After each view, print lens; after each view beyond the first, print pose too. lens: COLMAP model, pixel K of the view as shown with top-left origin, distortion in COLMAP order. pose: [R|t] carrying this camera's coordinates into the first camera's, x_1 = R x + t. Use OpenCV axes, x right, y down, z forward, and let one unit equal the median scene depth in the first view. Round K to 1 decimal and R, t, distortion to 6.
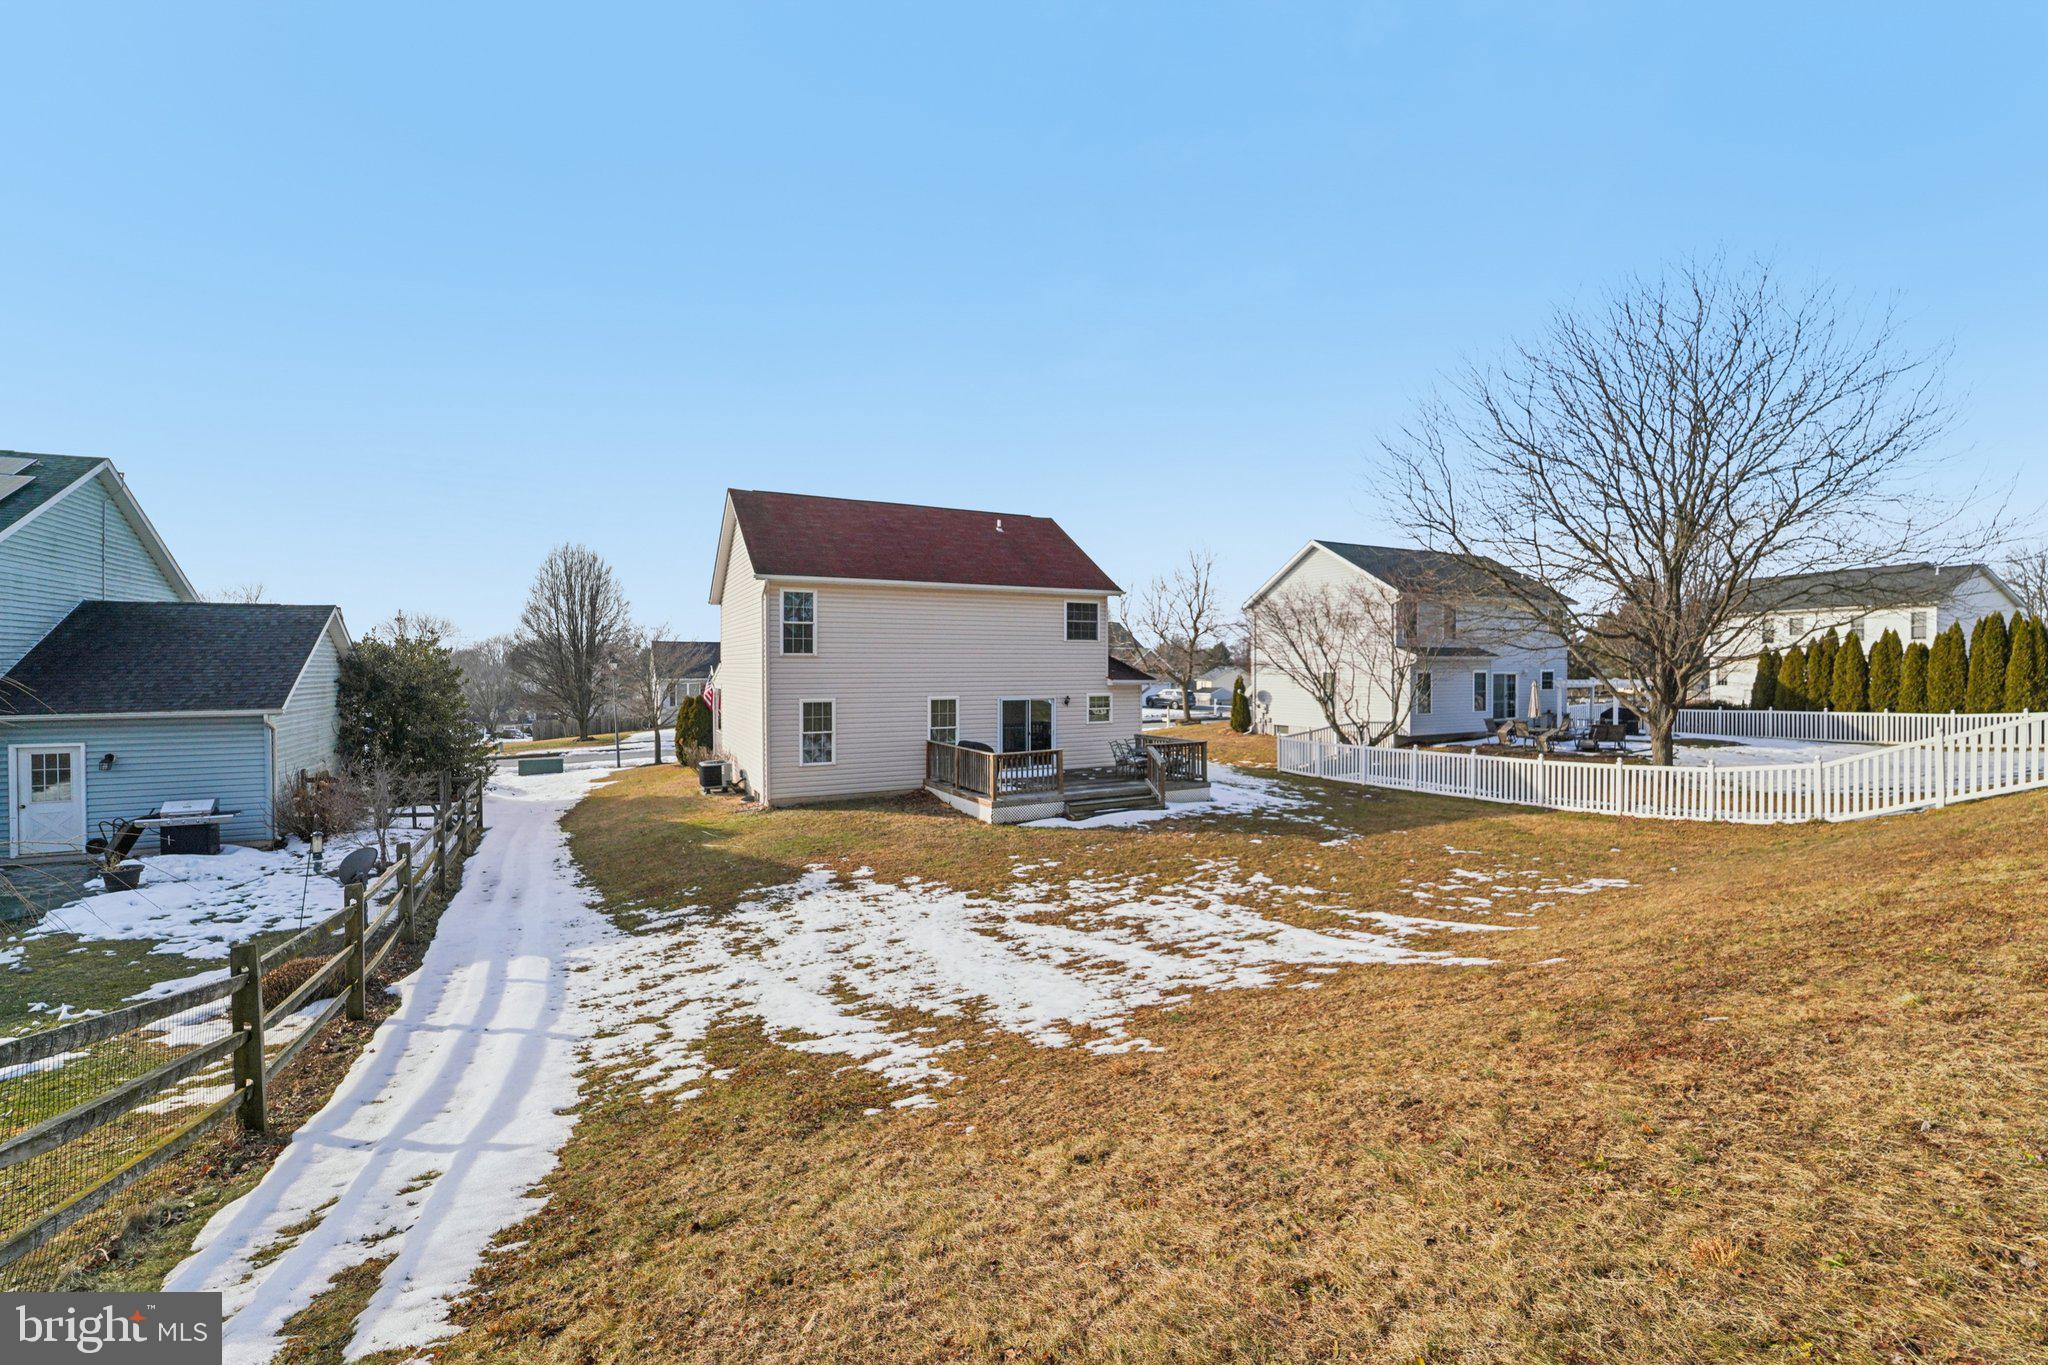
lens RADIAL K [[832.7, 0, 1024.0], [0, 832.7, 682.5], [0, 0, 1]] dist [-0.022941, 0.000001]
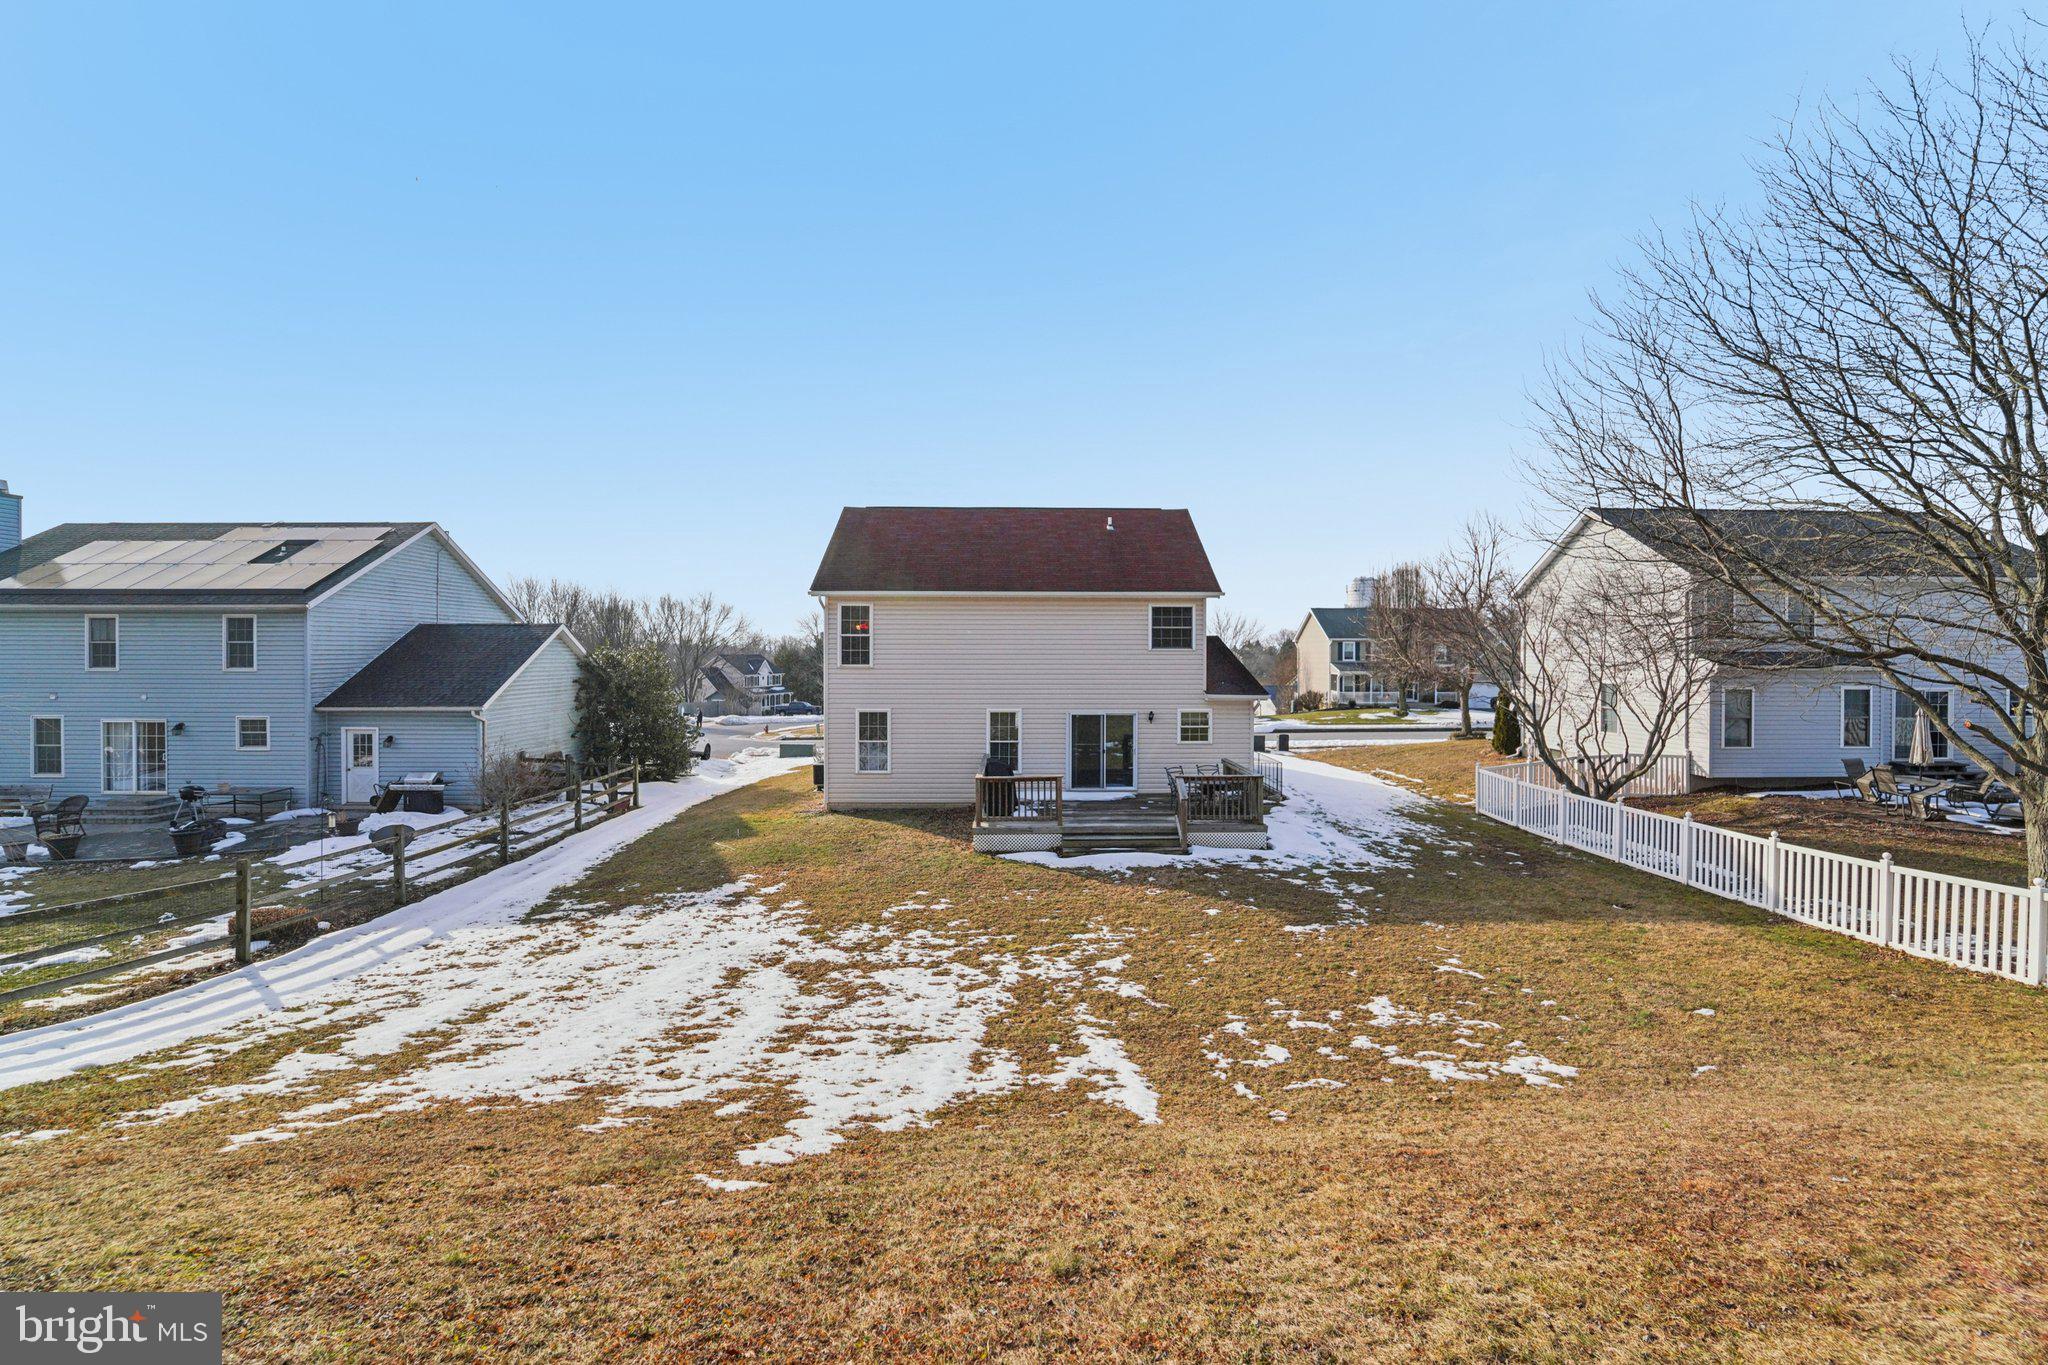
lens RADIAL K [[841.5, 0, 1022.7], [0, 841.5, 662.0], [0, 0, 1]] dist [-0.021961, -0.000020]
pose [[0.893188, 0.009164, -0.449589, 0.628201], [-0.012007, 0.999922, -0.003471, -0.060236], [0.449523, 0.008498, 0.893229, 0.245843]]
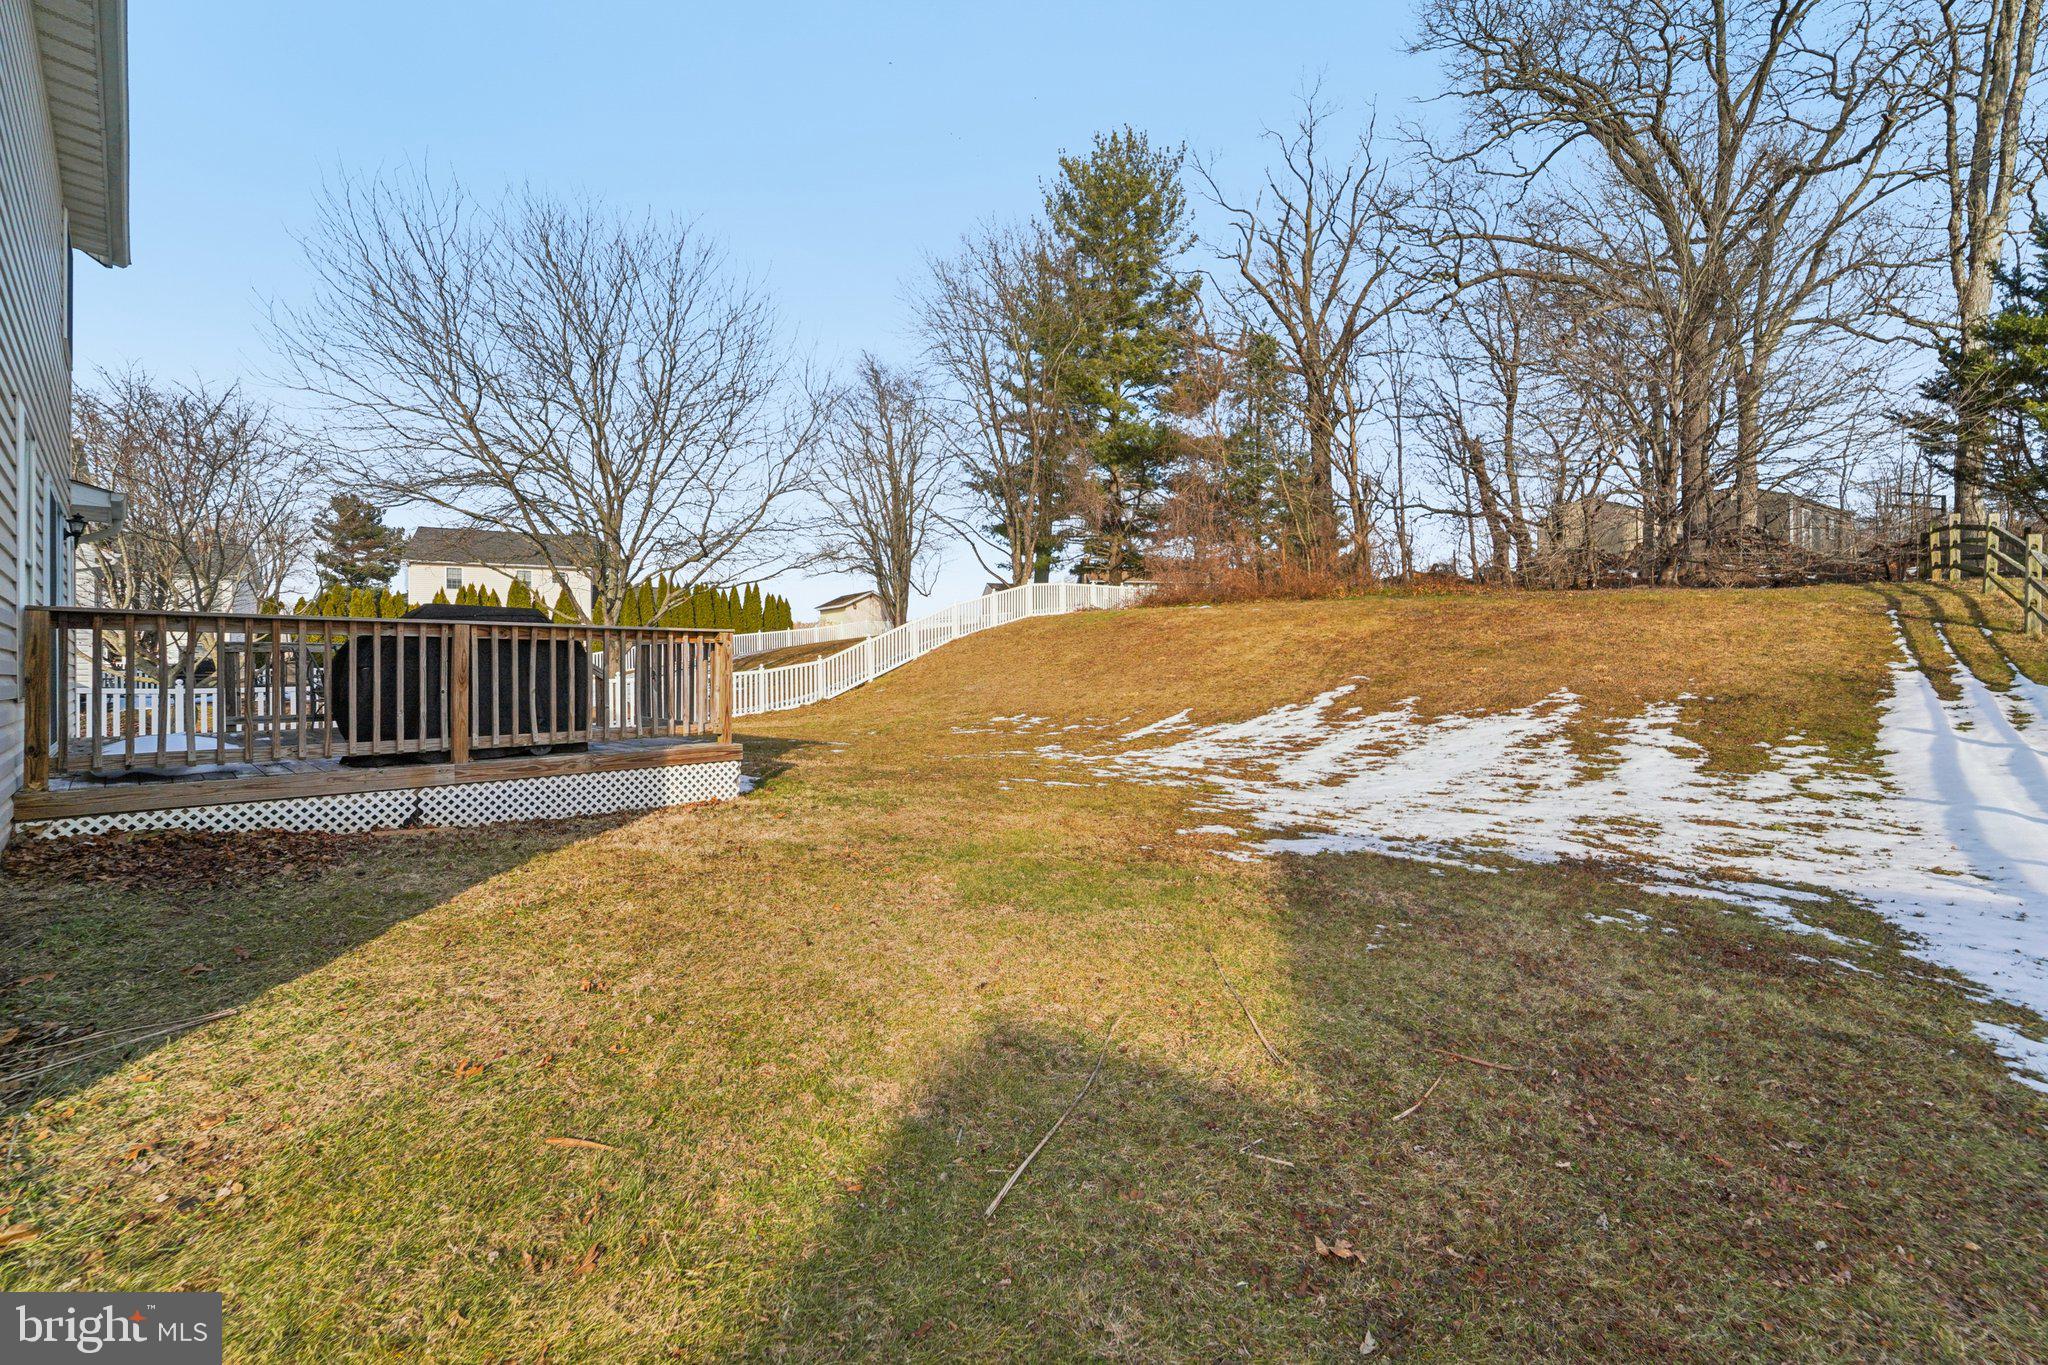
lens RADIAL K [[832.7, 0, 1024.0], [0, 832.7, 682.5], [0, 0, 1]] dist [-0.022941, 0.000001]
pose [[-0.340708, -0.009502, 0.940121, -0.682425], [0.027284, 0.999428, 0.019989, 0.151372], [-0.939773, 0.032461, -0.340253, 1.445310]]
